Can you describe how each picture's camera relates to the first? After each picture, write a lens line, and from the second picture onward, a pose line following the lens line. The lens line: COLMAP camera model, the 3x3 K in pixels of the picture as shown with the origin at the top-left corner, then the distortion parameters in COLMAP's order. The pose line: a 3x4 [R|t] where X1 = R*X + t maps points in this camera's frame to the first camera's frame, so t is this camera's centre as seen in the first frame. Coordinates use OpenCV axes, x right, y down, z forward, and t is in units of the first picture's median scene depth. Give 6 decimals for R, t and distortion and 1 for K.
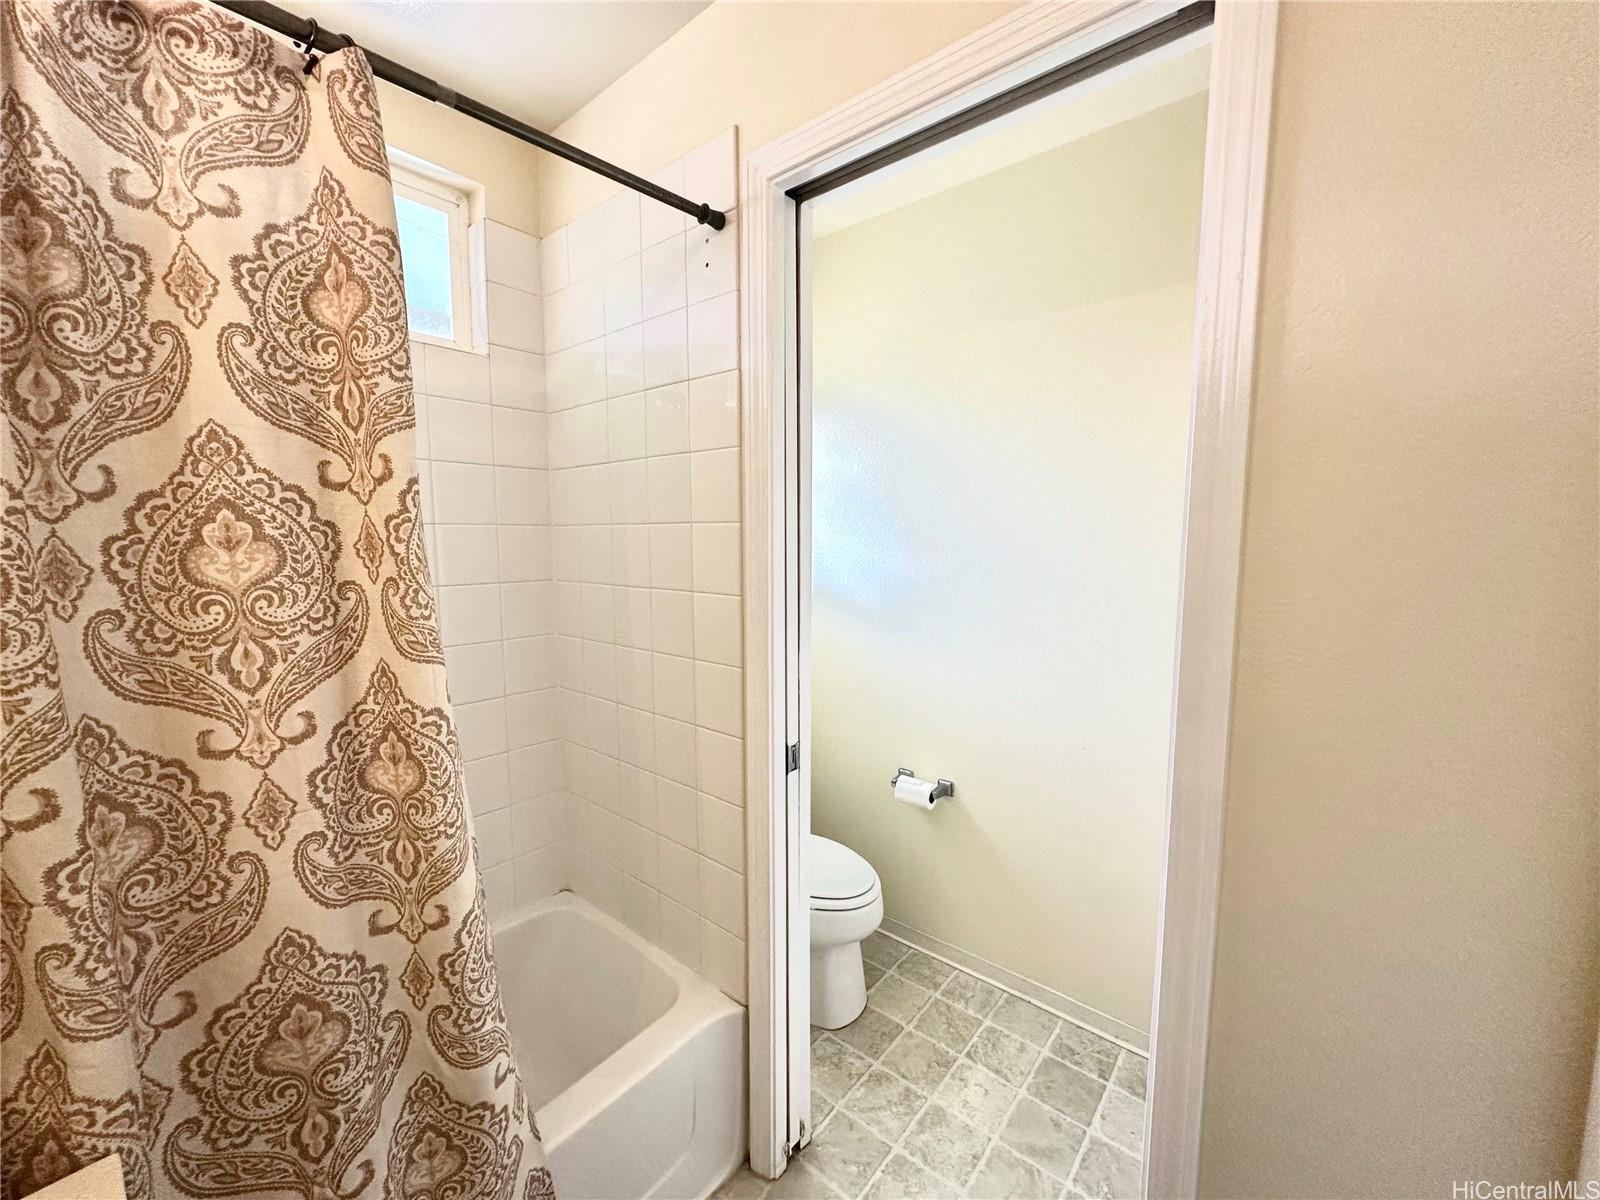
lens RADIAL K [[639.2, 0, 800.0], [0, 639.2, 600.0], [0, 0, 1]] dist [-0.000014, 0.000240]
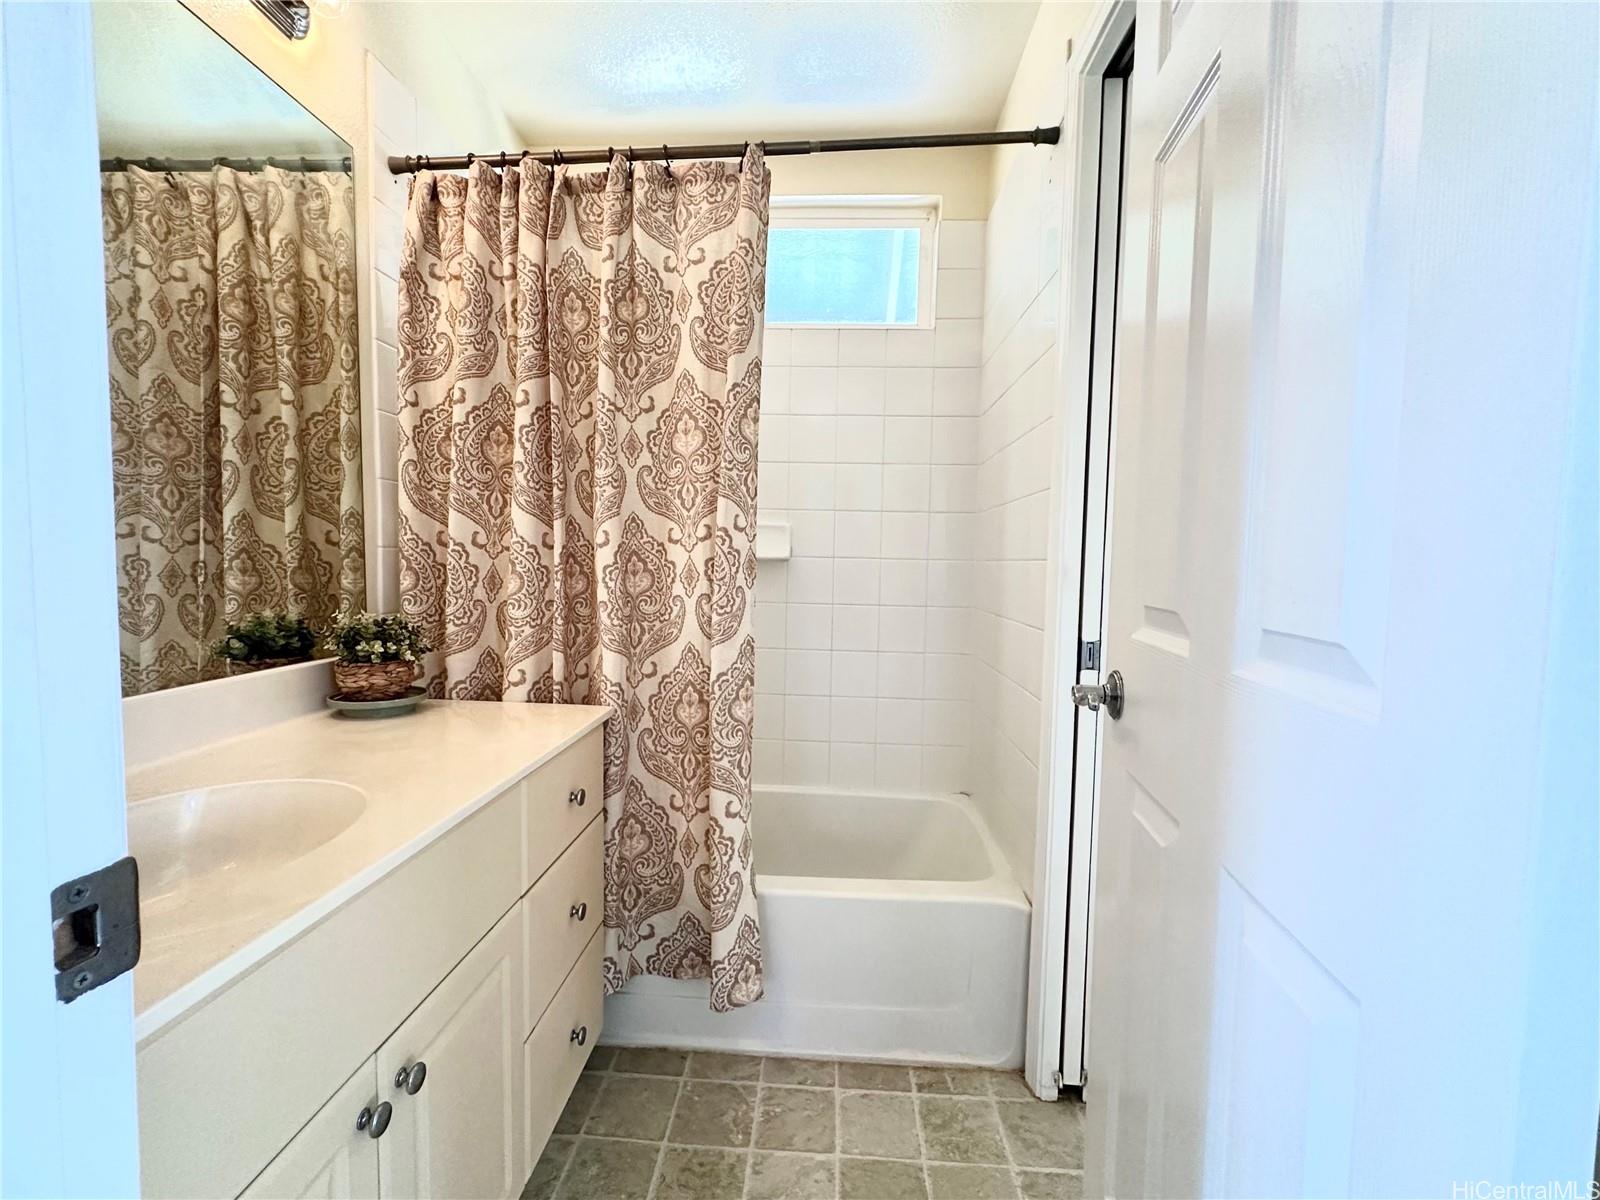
lens RADIAL K [[684.5, 0, 800.0], [0, 684.5, 600.0], [0, 0, 1]] dist [-0.001631, -0.000079]
pose [[0.601071, 0.055915, -0.797238, 0.990643], [-0.101678, 0.994794, -0.006889, 0.397856], [0.792702, 0.085202, 0.603626, 0.068644]]
